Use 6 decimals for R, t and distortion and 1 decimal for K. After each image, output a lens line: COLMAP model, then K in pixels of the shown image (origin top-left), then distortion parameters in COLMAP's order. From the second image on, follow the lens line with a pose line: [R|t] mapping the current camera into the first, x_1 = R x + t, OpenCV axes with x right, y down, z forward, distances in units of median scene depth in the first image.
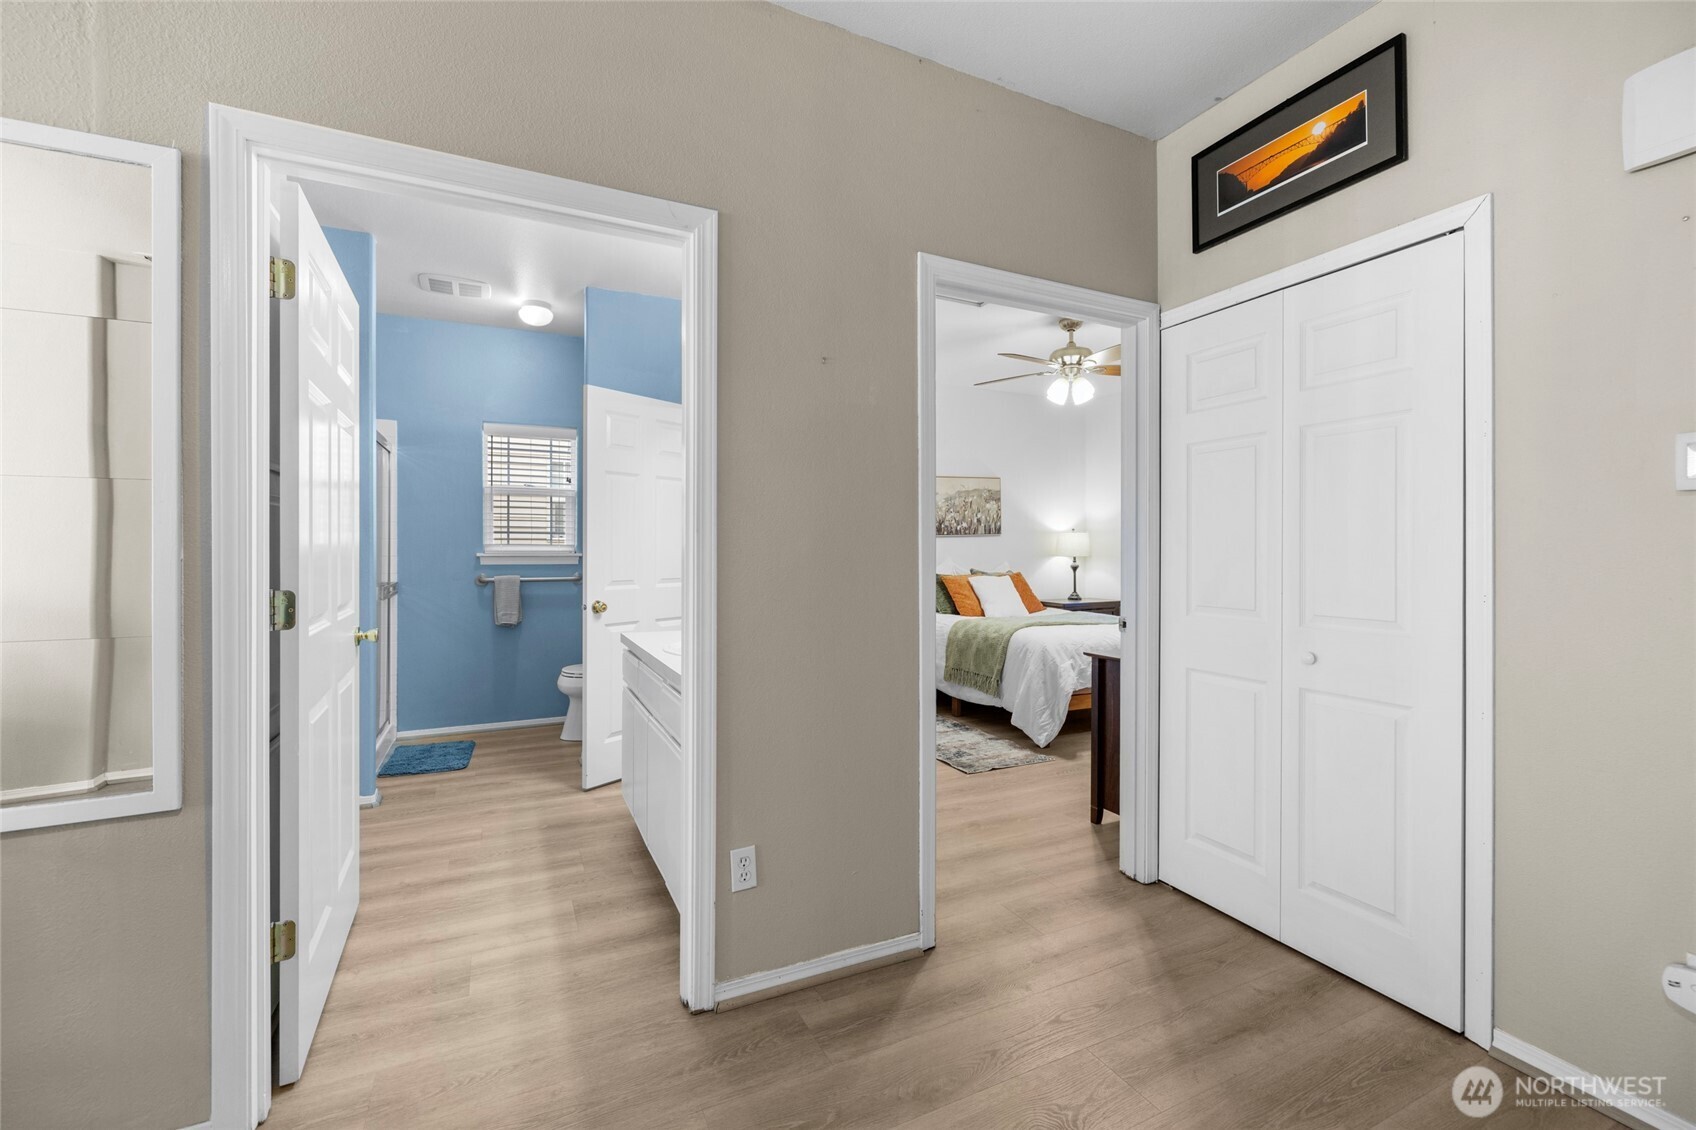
lens RADIAL K [[705.6, 0, 838.5], [0, 705.6, 549.9], [0, 0, 1]] dist [-0.000269, -0.000192]
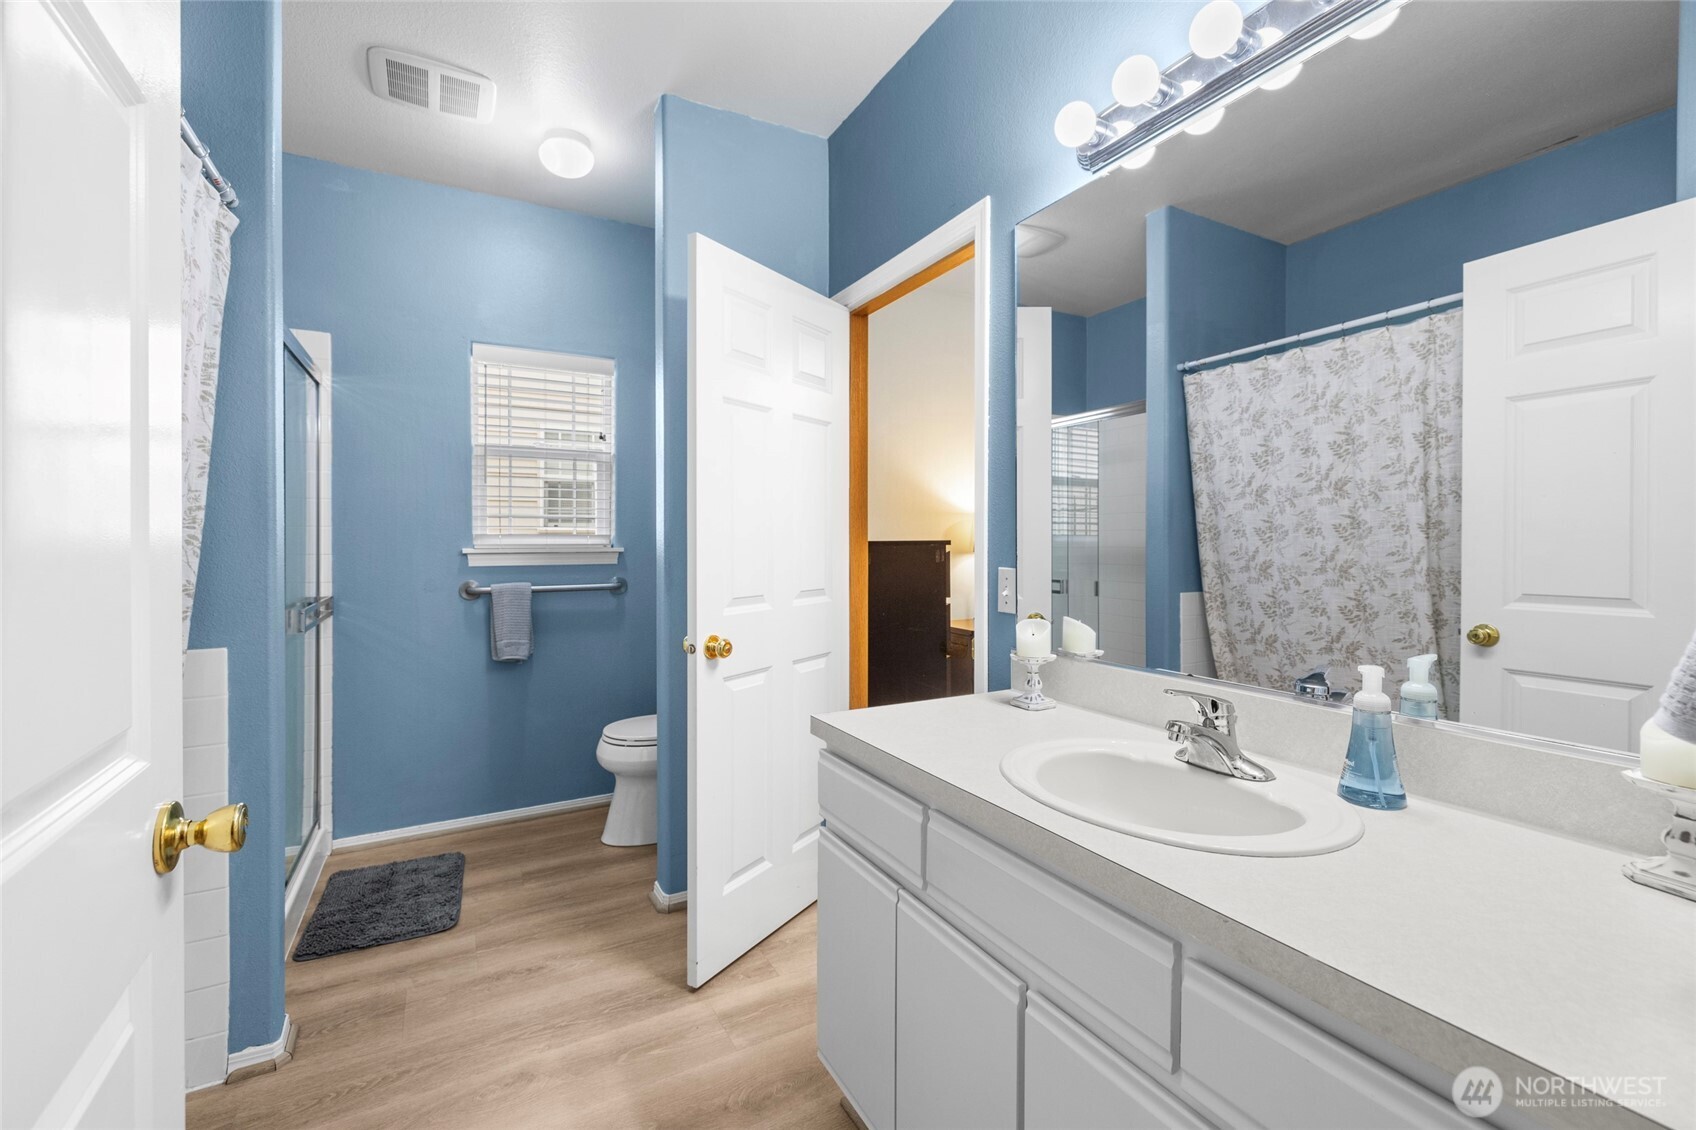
lens RADIAL K [[710.9, 0, 837.0], [0, 710.9, 545.0], [0, 0, 1]] dist [0.000421, 0.000408]
pose [[0.998666, -0.002345, 0.051581, -0.219367], [0.002239, 0.999995, 0.002113, 0.001333], [-0.051585, -0.001995, 0.998667, 0.360470]]
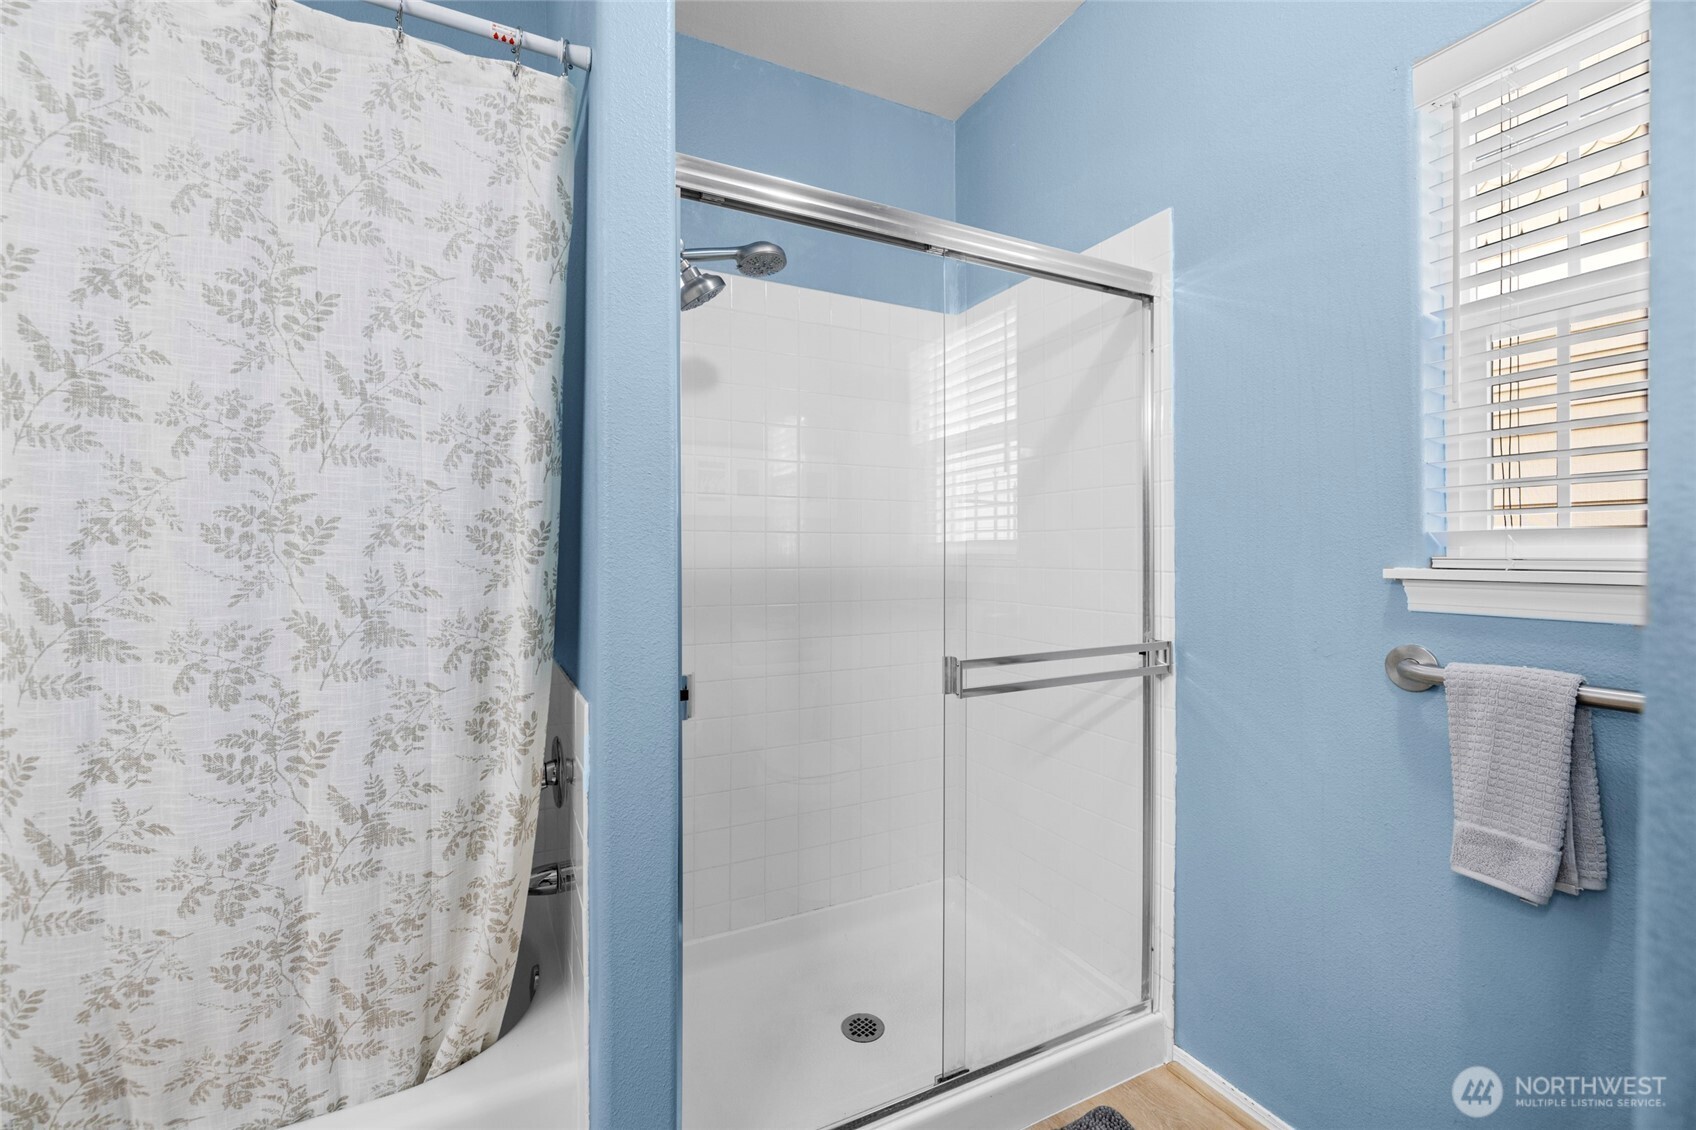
lens RADIAL K [[705.6, 0, 838.5], [0, 705.6, 549.9], [0, 0, 1]] dist [-0.000269, -0.000192]
pose [[0.012820, -0.001109, -0.999917, -0.257437], [-0.000488, 0.999999, -0.001116, -0.001164], [0.999918, 0.000502, 0.012819, 0.825192]]
